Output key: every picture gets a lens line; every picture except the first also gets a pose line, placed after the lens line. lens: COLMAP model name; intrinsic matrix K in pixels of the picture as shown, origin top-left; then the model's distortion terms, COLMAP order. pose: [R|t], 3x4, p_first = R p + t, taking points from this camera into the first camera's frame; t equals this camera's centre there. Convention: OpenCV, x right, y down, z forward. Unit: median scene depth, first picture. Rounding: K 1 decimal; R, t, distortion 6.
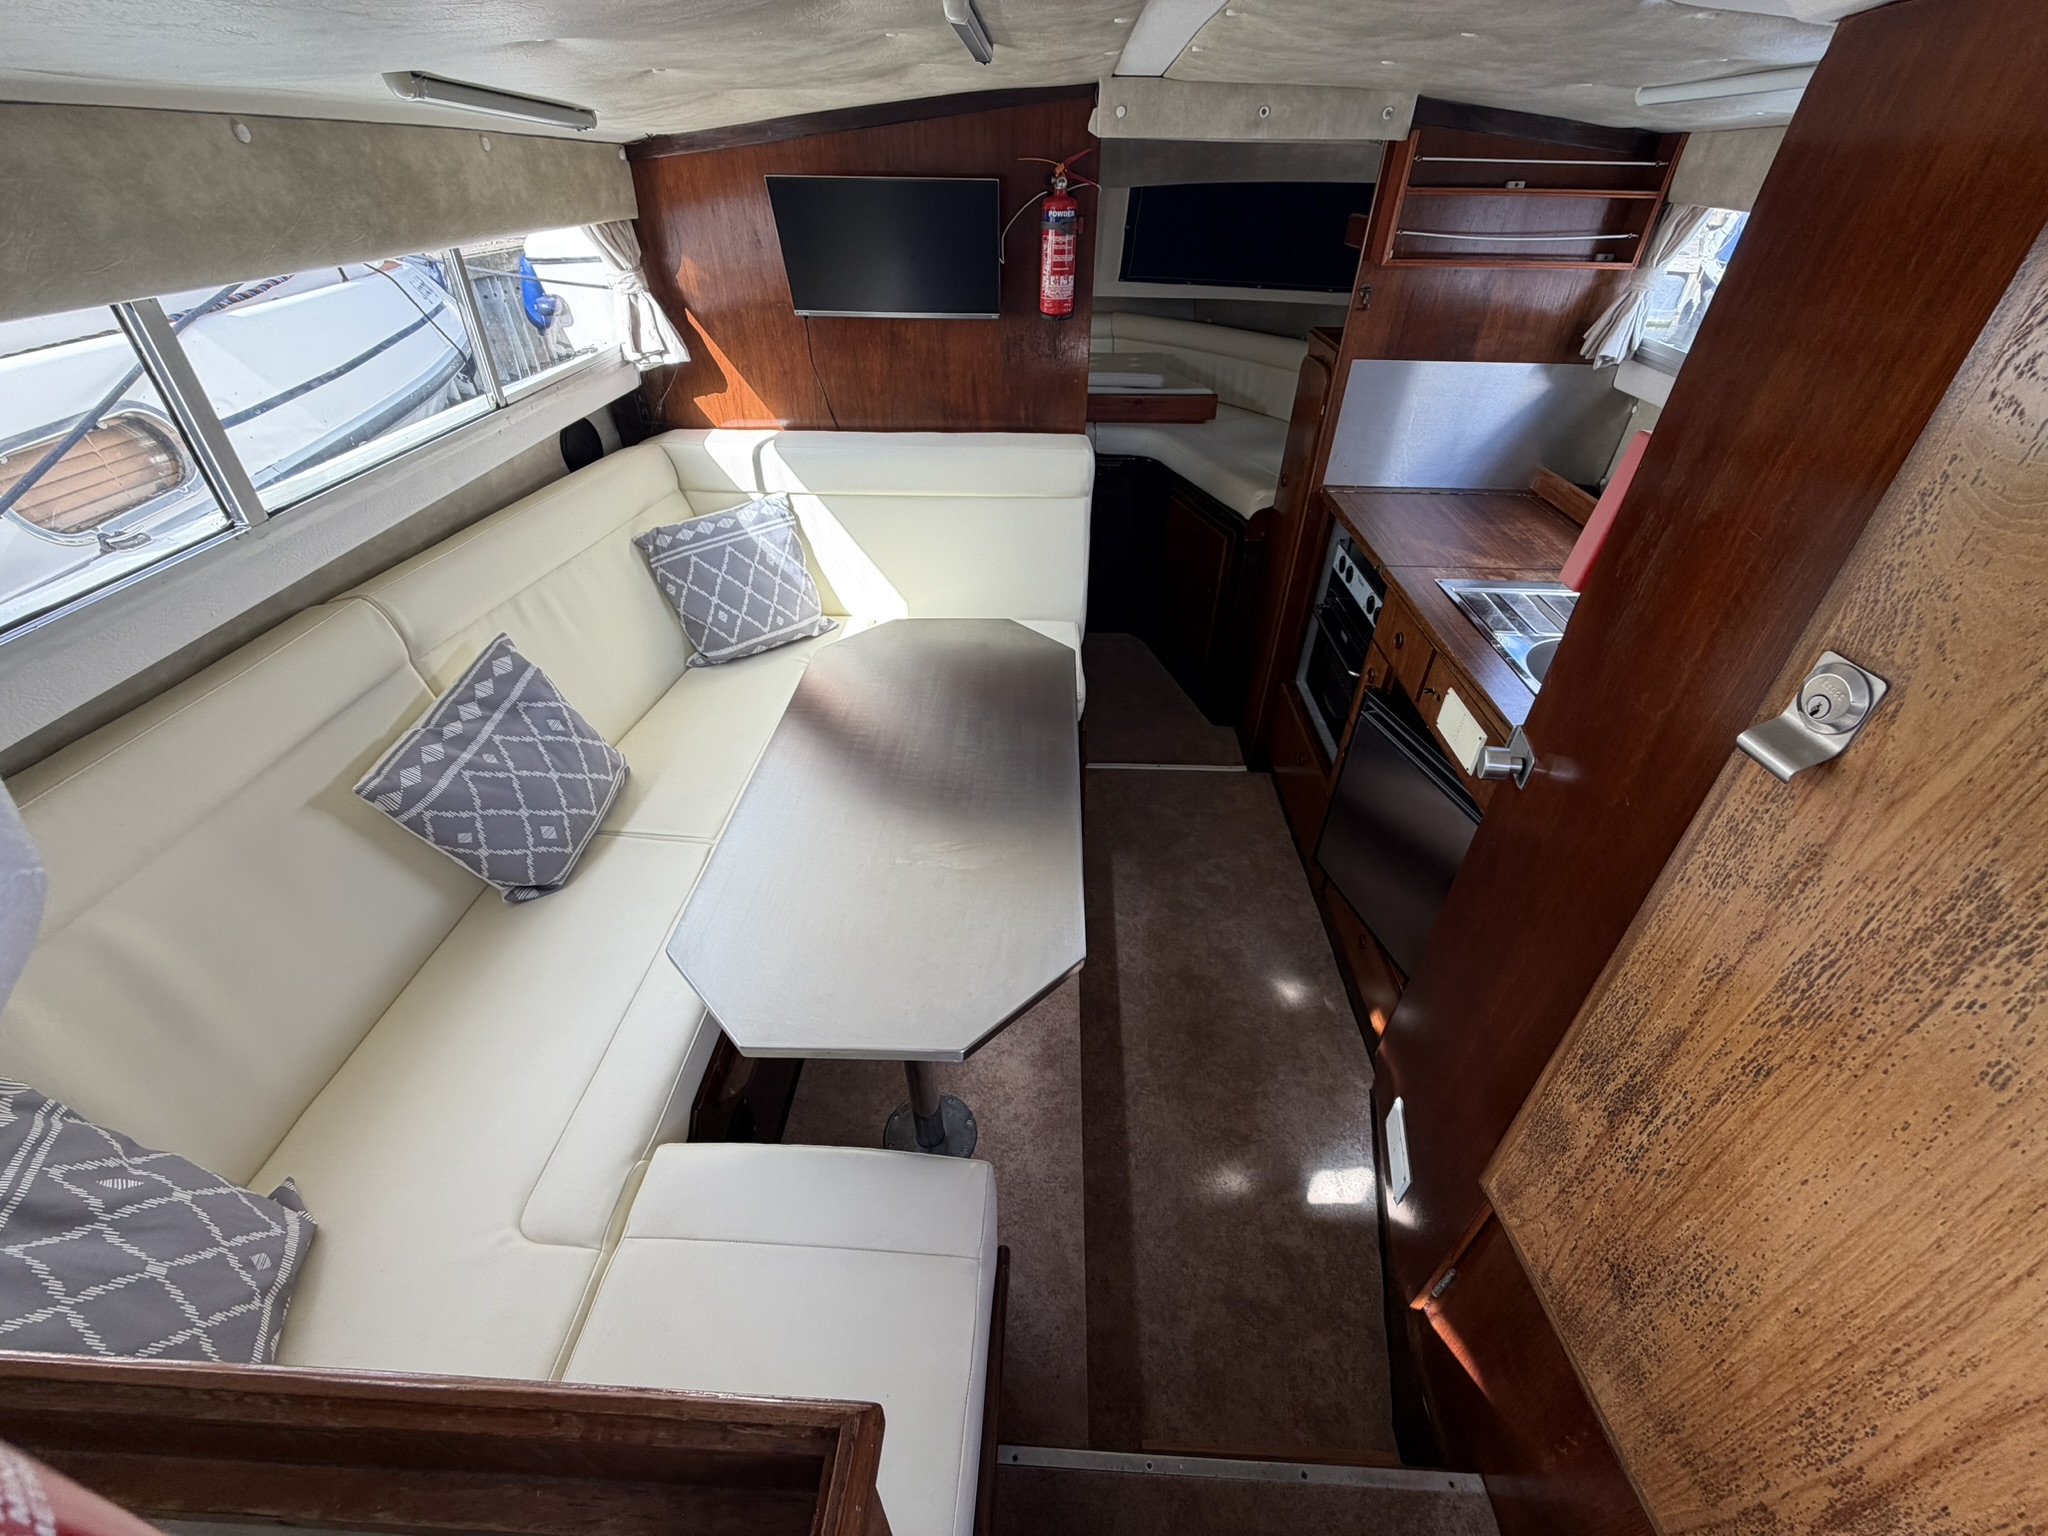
lens RADIAL K [[809.0, 0, 1029.8], [0, 809.0, 769.1], [0, 0, 1]] dist [-0.001709, 0.000484]
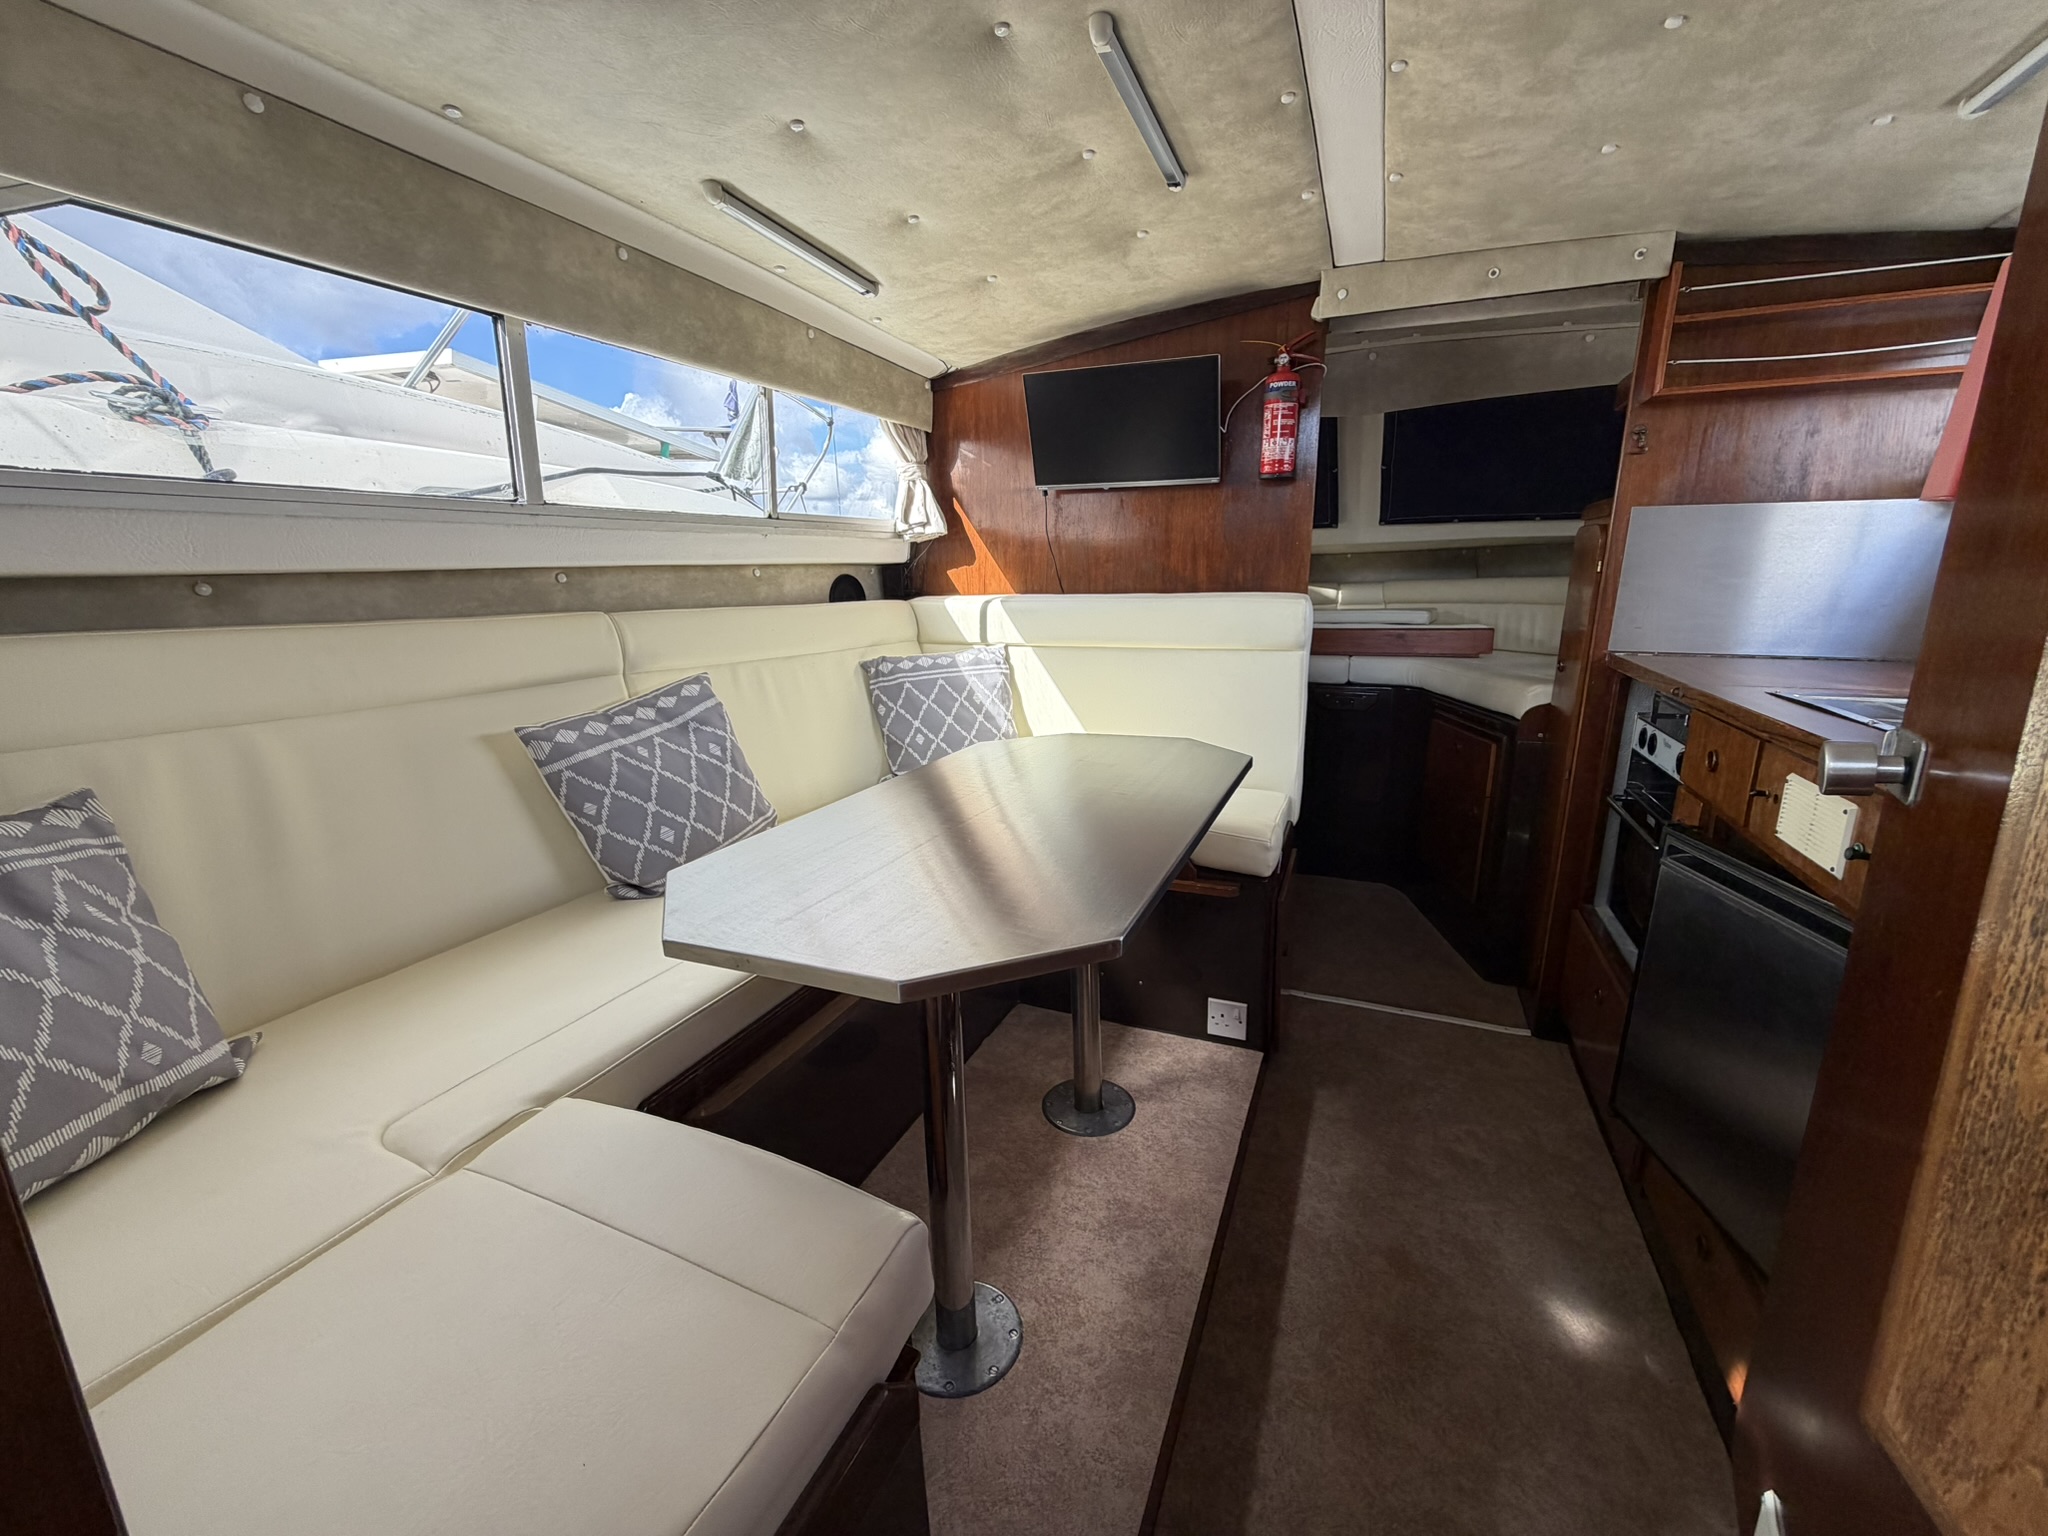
lens RADIAL K [[814.9, 0, 1030.7], [0, 814.9, 774.4], [0, 0, 1]] dist [-0.000228, 0.000195]
pose [[0.931712, 0.064337, -0.357454, 0.153676], [-0.201121, 0.910907, -0.360276, 0.240550], [0.302428, 0.407565, 0.861643, 0.199279]]
